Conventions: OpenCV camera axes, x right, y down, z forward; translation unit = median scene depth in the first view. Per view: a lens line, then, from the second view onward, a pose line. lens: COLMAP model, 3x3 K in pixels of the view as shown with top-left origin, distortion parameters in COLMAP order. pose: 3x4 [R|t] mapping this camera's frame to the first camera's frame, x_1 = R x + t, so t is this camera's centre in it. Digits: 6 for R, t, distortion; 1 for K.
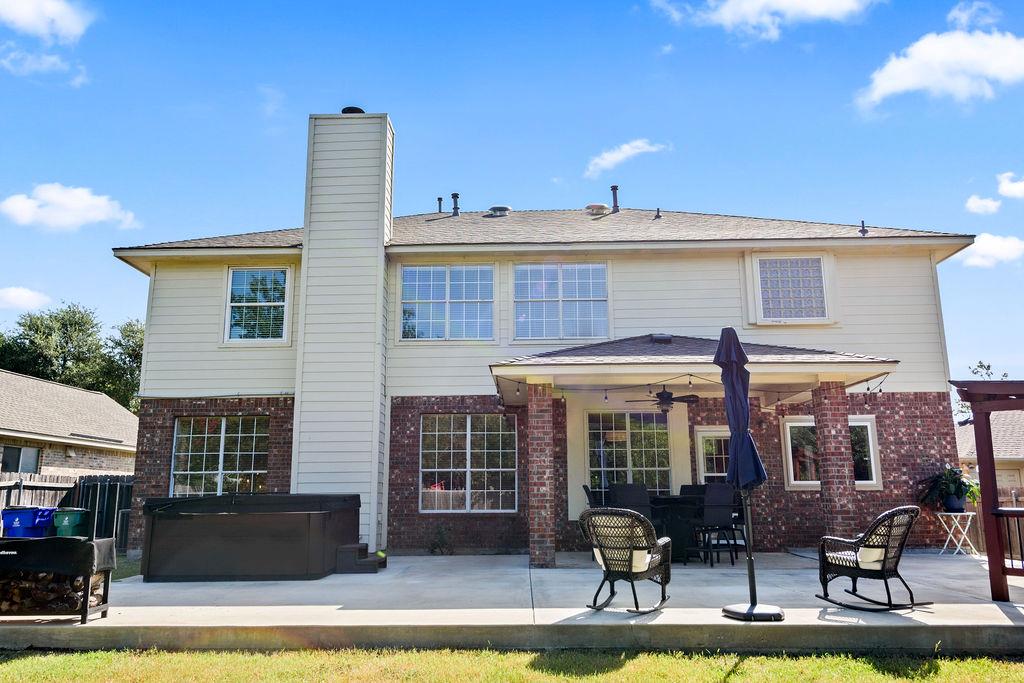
lens RADIAL K [[745.8, 0, 506.5], [0, 745.8, 343.6], [0, 0, 1]] dist [0.008234, -0.009558]
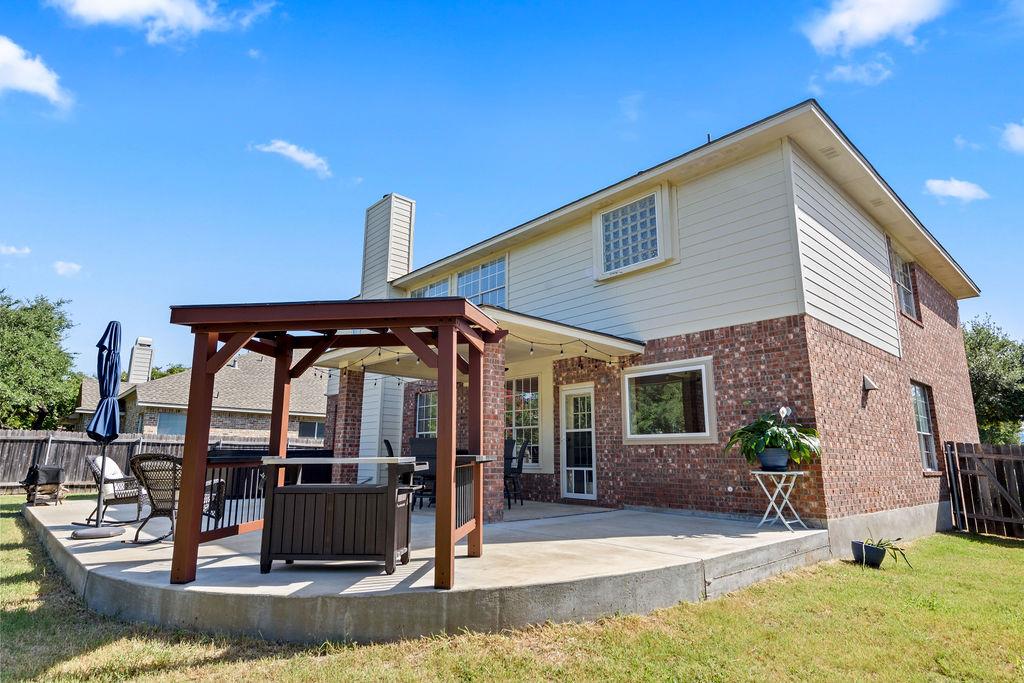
lens RADIAL K [[549.2, 0, 502.1], [0, 549.2, 346.0], [0, 0, 1]] dist [0.019443, 0.000121]
pose [[0.703055, -0.135150, -0.698175, 0.754976], [0.136122, 0.989197, -0.054412, 0.085084], [0.697986, -0.056782, 0.713857, 0.379319]]
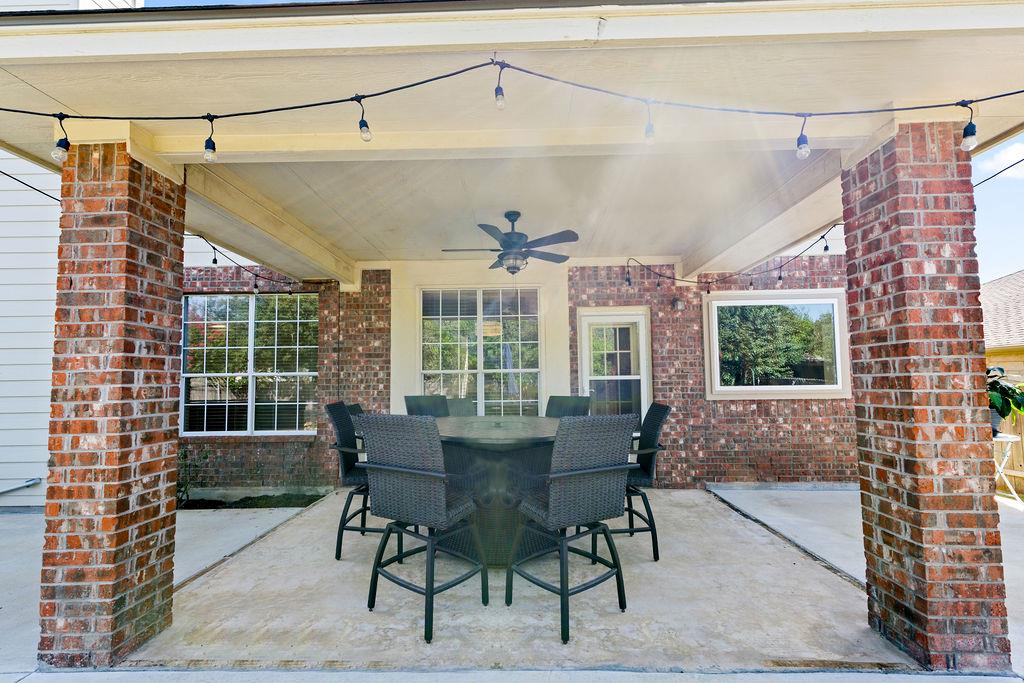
lens RADIAL K [[413.6, 0, 512.4], [0, 413.6, 363.1], [0, 0, 1]] dist [0.003420, -0.000056]
pose [[0.999867, -0.009833, 0.013048, 0.186562], [0.007606, 0.986943, 0.160891, 0.098492], [-0.014460, -0.160771, 0.986886, 0.617714]]
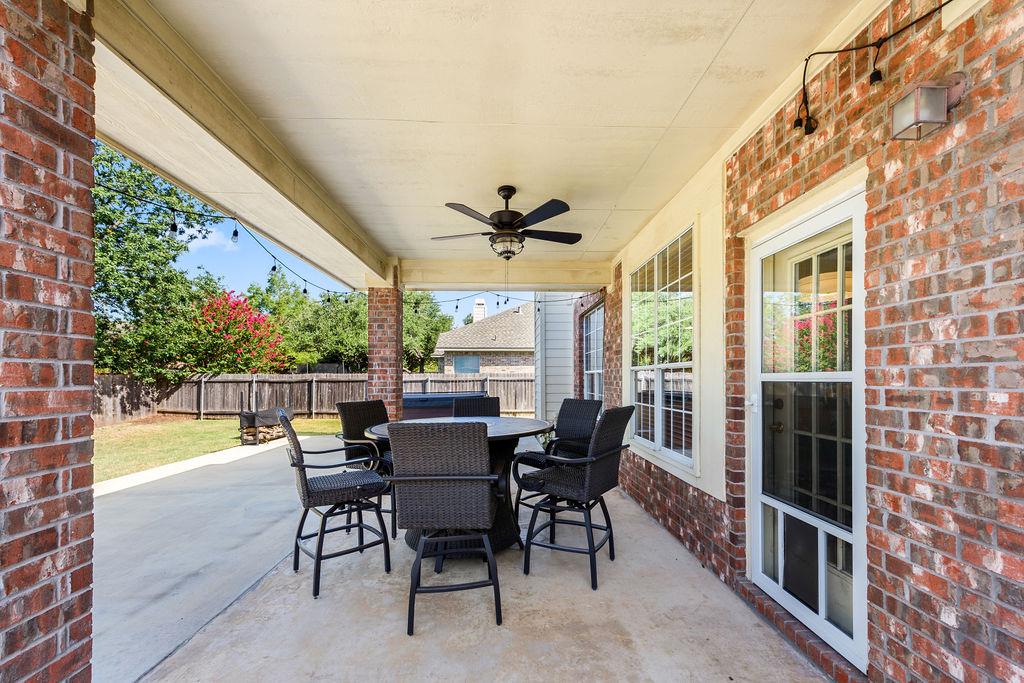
lens RADIAL K [[413.6, 0, 509.7], [0, 413.6, 378.6], [0, 0, 1]] dist [0.003420, -0.000056]
pose [[0.066259, 0.003630, -0.997796, 0.432084], [0.209898, 0.977567, 0.017495, 0.148021], [0.975476, -0.210594, 0.064011, 0.870204]]
